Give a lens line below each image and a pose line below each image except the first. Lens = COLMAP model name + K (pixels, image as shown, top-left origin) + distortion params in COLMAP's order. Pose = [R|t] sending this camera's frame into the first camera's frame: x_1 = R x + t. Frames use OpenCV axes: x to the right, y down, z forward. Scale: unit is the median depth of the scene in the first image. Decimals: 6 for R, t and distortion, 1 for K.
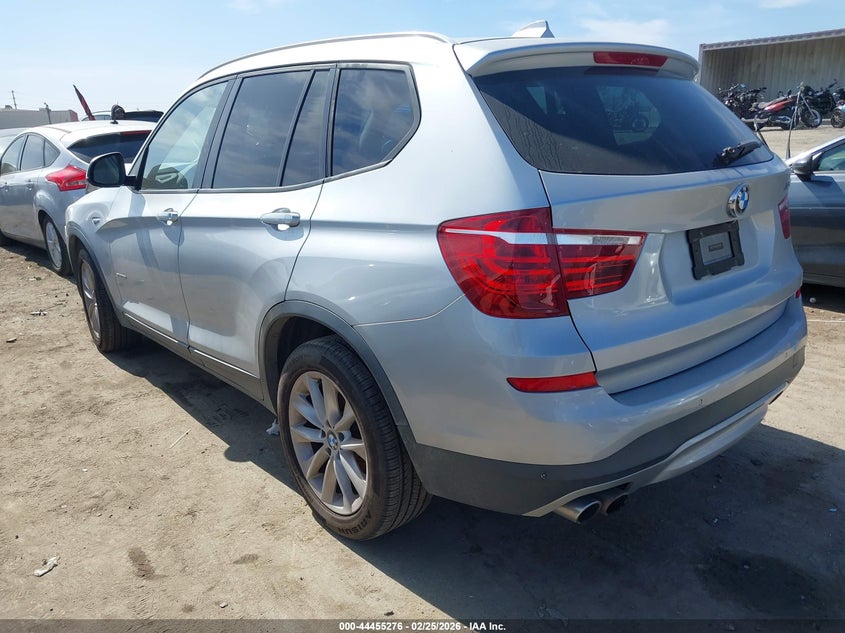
lens RADIAL K [[618.3, 0, 422.5], [0, 618.3, 316.5], [0, 0, 1]] dist [0.096633, 0.000317]
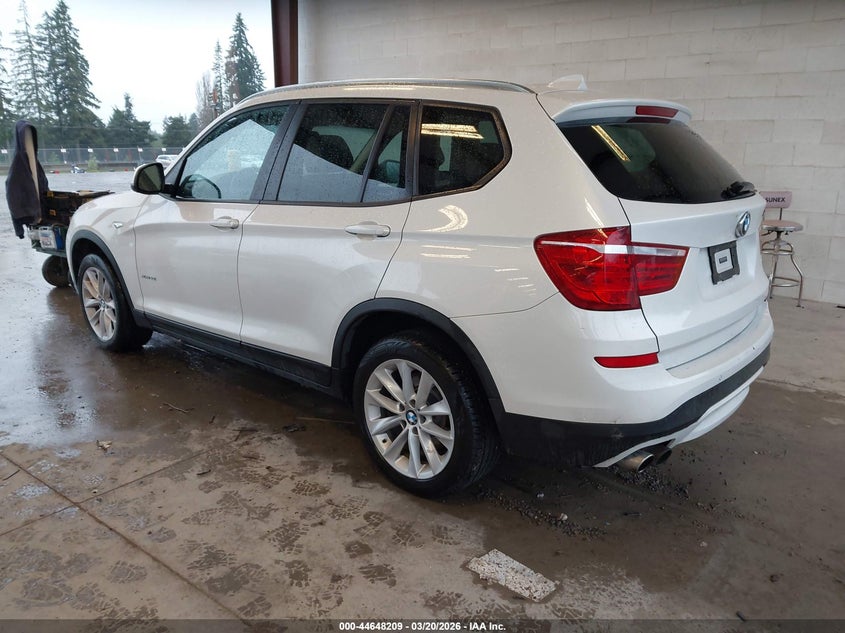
lens RADIAL K [[618.3, 0, 422.5], [0, 618.3, 316.5], [0, 0, 1]] dist [0.096633, 0.000317]
pose [[0.992954, 0.009869, 0.118086, -0.329498], [-0.007574, 0.999774, -0.019871, 0.039339], [-0.118255, 0.018837, 0.992805, -0.225788]]
